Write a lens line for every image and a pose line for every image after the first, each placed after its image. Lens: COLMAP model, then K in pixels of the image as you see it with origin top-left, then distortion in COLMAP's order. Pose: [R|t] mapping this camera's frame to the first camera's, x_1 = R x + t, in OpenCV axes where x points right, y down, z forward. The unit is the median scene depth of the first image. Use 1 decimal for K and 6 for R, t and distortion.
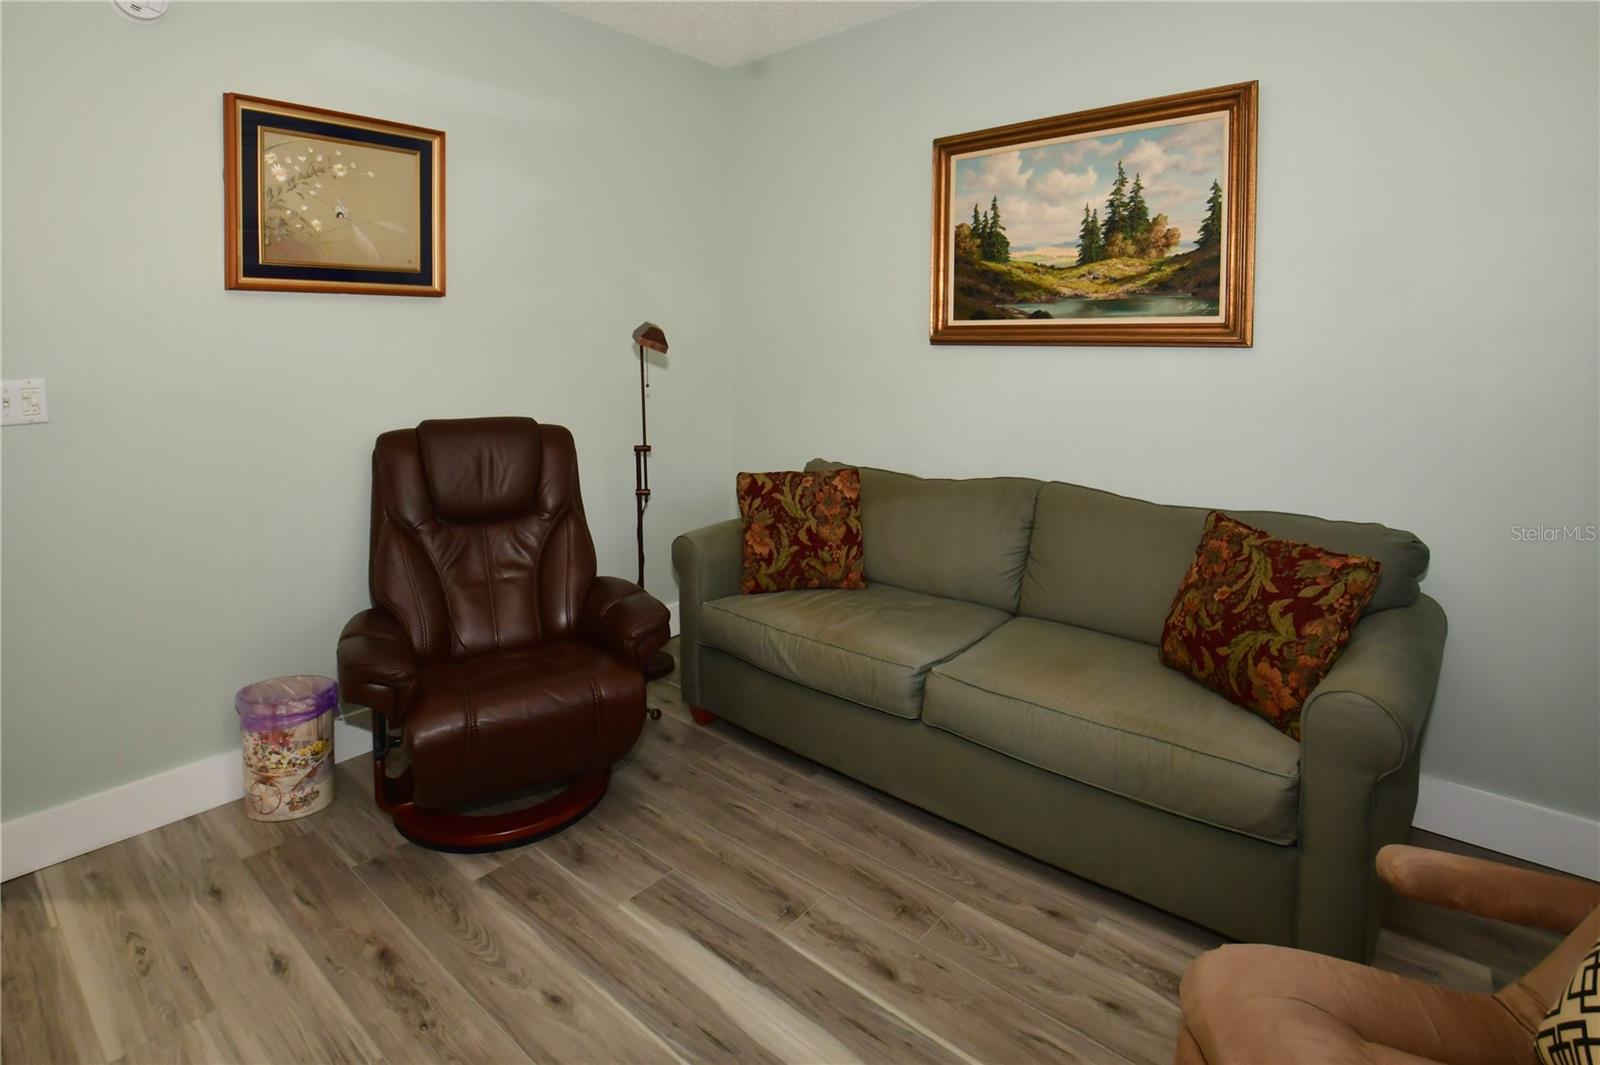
lens RADIAL K [[774.7, 0, 794.7], [0, 774.7, 459.7], [0, 0, 1]] dist [-0.000070, -0.022015]
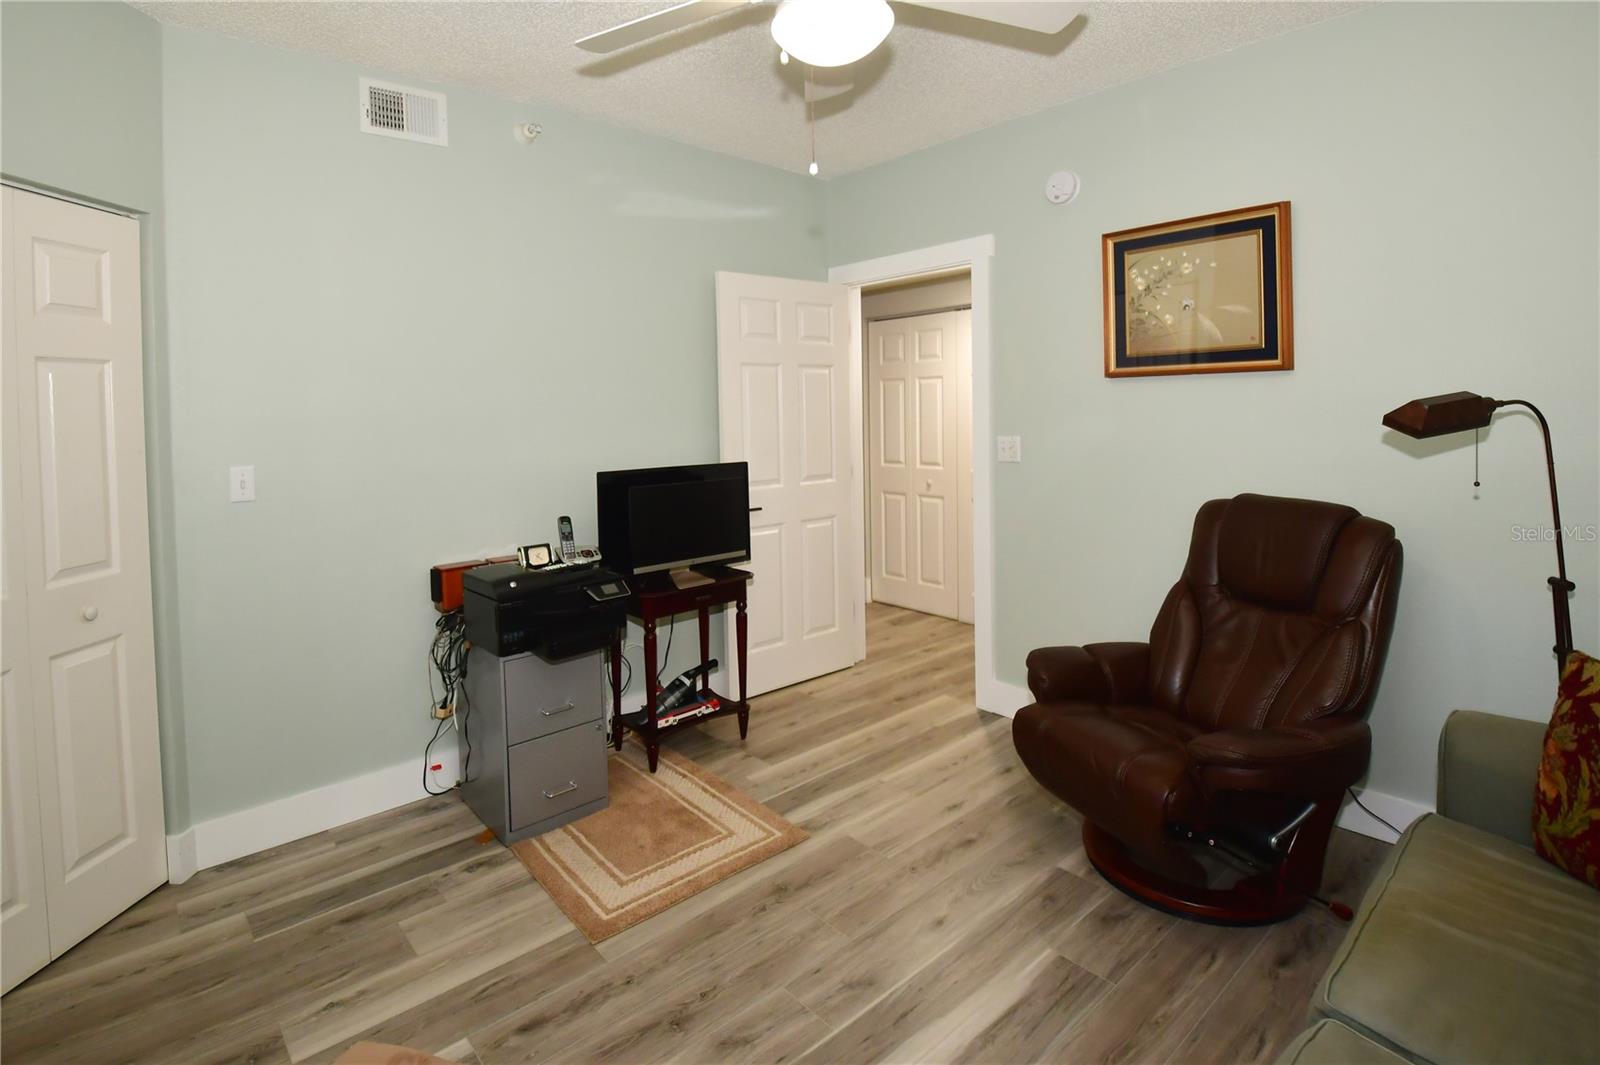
lens RADIAL K [[789.6, 0, 800.0], [0, 789.6, 532.5], [0, 0, 1]] dist [0.025242, -0.035490]
pose [[-0.134784, 0.163116, -0.977357, 0.753233], [-0.130866, 0.974787, 0.180734, -0.132892], [0.982195, 0.152263, -0.110039, 0.646612]]
